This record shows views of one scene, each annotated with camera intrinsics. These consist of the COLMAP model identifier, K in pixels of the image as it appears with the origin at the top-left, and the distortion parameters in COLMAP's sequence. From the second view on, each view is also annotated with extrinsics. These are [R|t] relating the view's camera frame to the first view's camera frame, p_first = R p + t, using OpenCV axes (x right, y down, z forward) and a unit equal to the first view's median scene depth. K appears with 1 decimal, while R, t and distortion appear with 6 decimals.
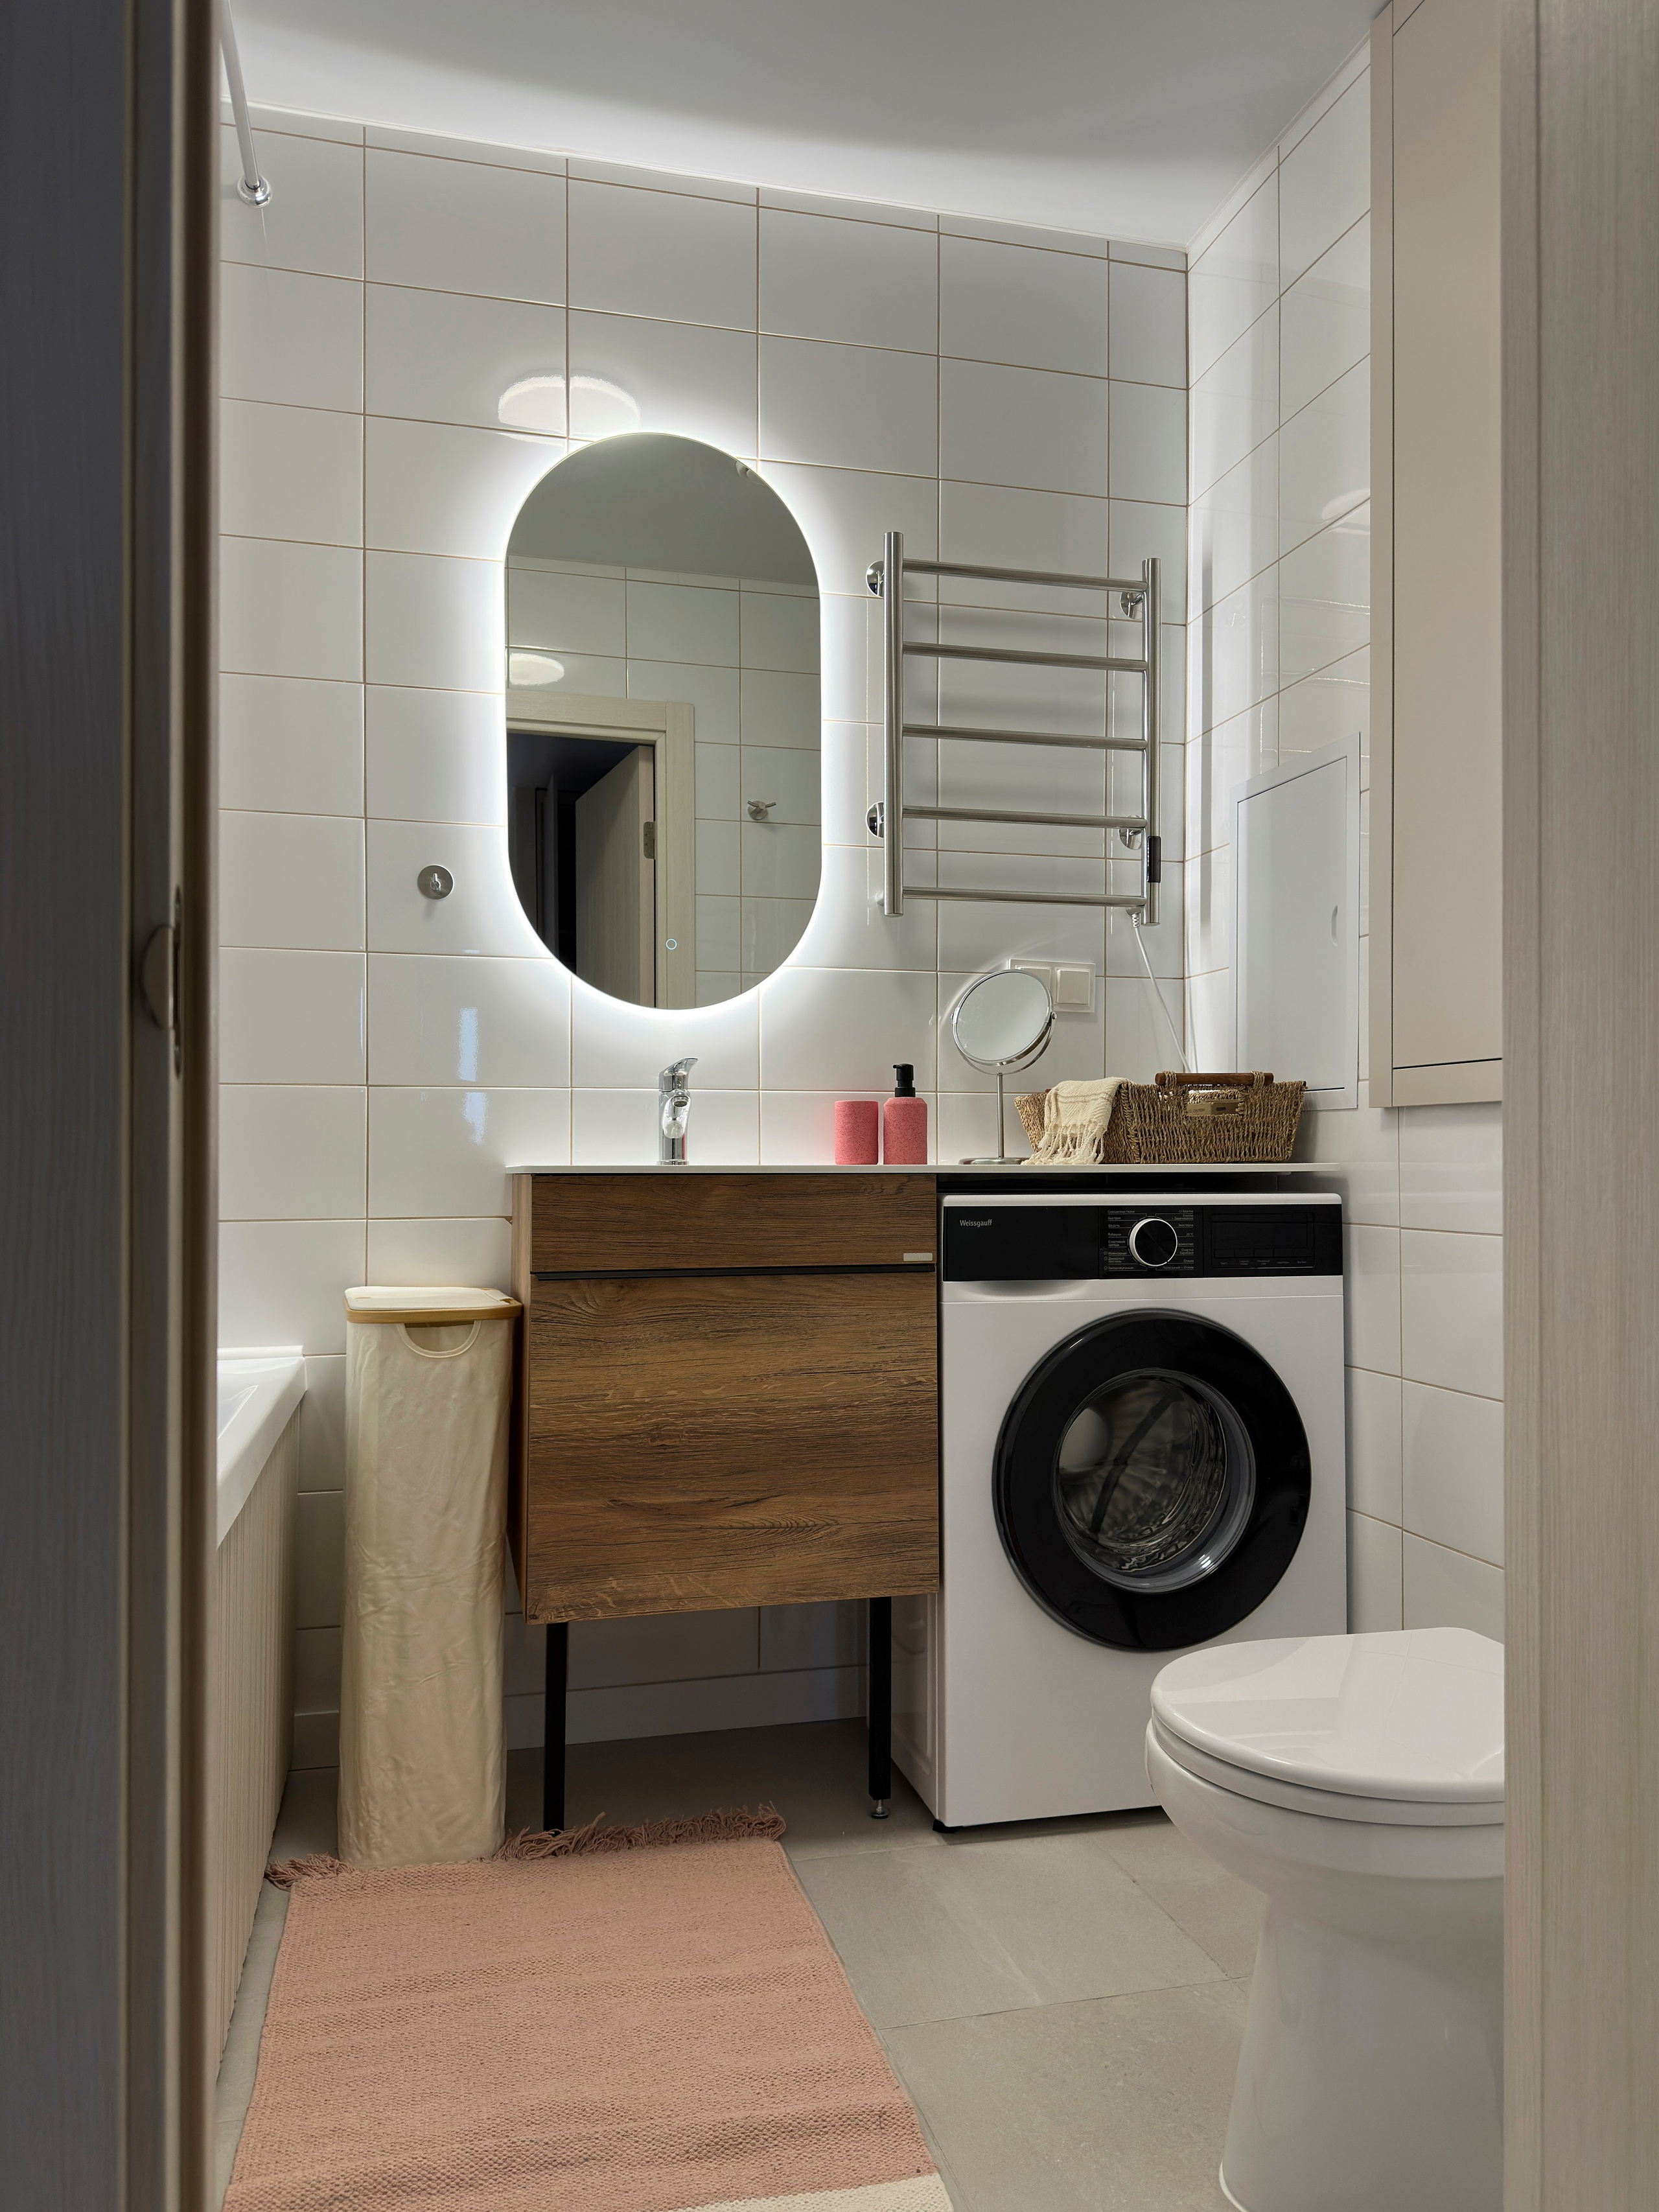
lens RADIAL K [[1567.3, 0, 823.7], [0, 1567.3, 1141.4], [0, 0, 1]] dist [0.052365, -0.059287]
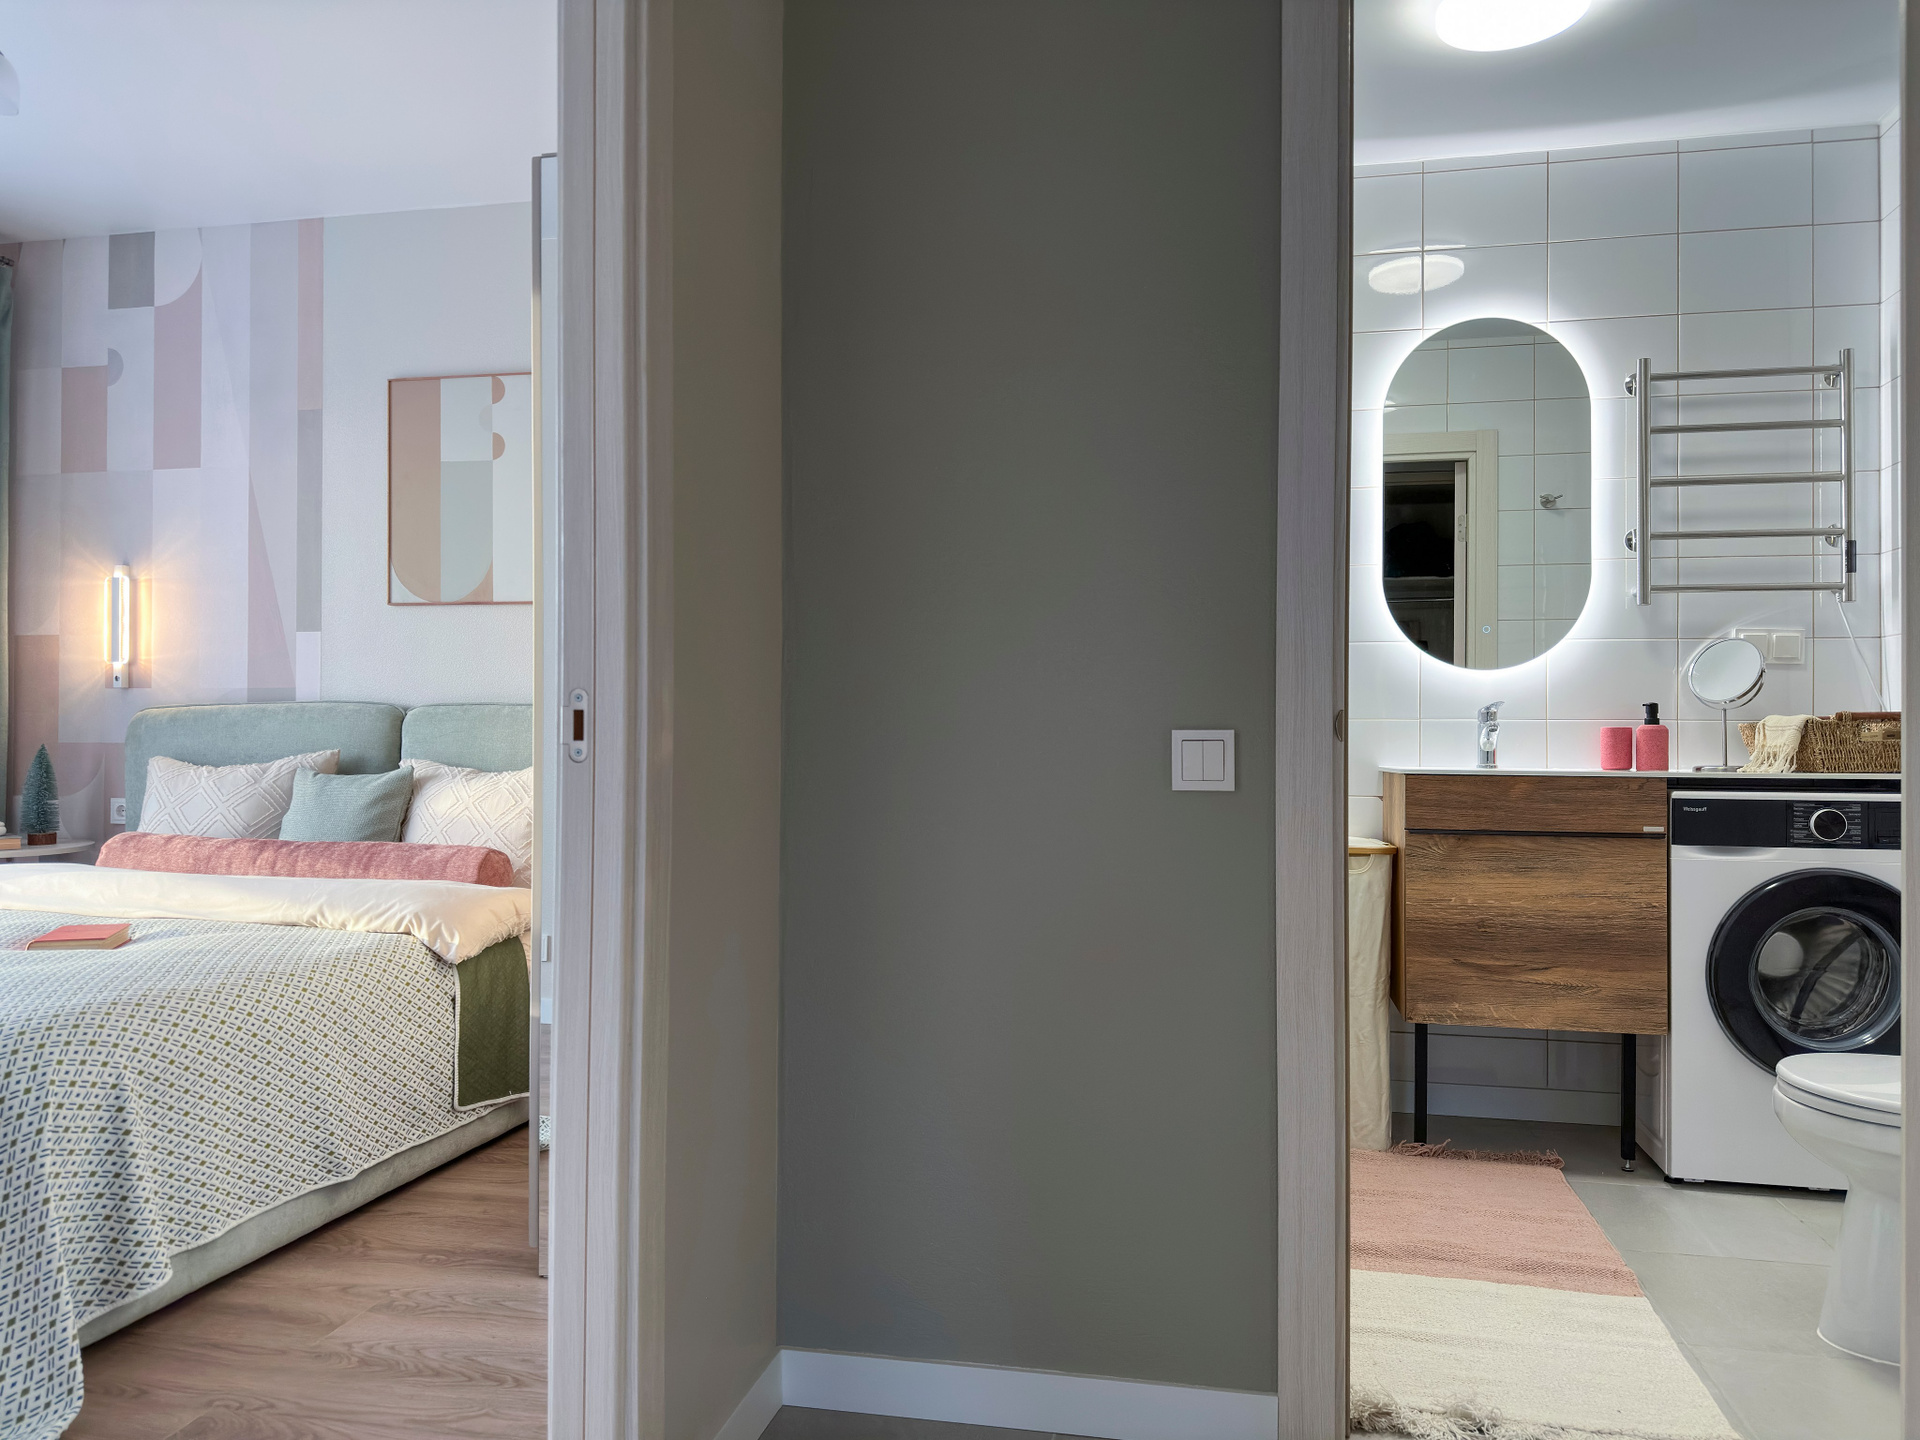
lens RADIAL K [[1360.4, 0, 960.0], [0, 1360.4, 720.0], [0, 0, 1]] dist [0.052365, -0.059287]
pose [[0.900381, -0.000457, -0.435103, 0.031664], [-0.001273, 0.999992, -0.003685, -0.031502], [0.435101, 0.003871, 0.900373, -0.567753]]
